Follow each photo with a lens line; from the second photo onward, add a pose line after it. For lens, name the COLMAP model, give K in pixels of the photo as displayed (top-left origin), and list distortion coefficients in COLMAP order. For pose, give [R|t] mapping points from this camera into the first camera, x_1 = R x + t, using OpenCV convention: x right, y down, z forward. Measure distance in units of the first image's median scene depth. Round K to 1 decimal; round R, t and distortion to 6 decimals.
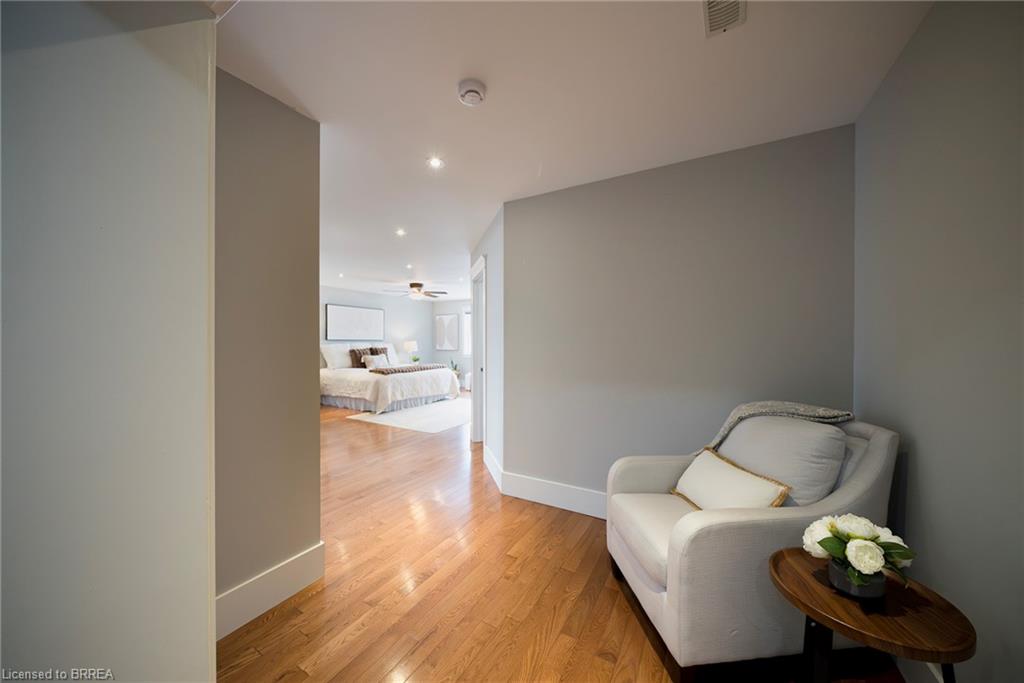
lens RADIAL K [[353.3, 0, 511.2], [0, 353.3, 343.1], [0, 0, 1]] dist [-0.001089, -0.000037]
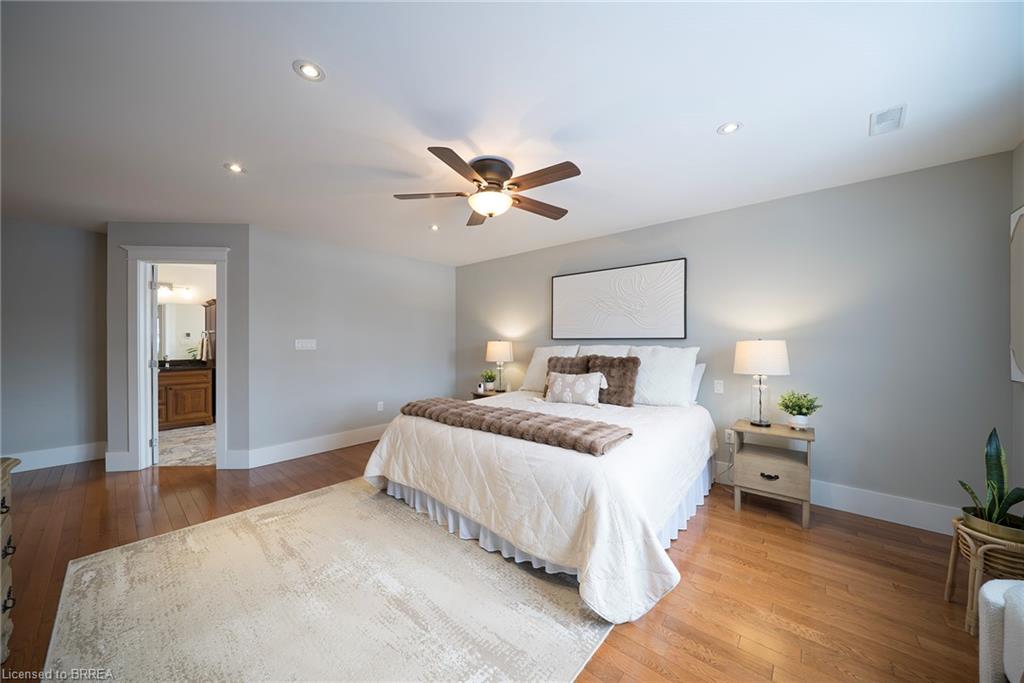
lens RADIAL K [[353.3, 0, 511.2], [0, 353.3, 343.1], [0, 0, 1]] dist [-0.001089, -0.000037]
pose [[-0.196337, -0.003206, -0.980531, 0.092663], [0.000818, 0.999994, -0.003433, -0.001482], [0.980536, -0.001476, -0.196334, 1.640763]]
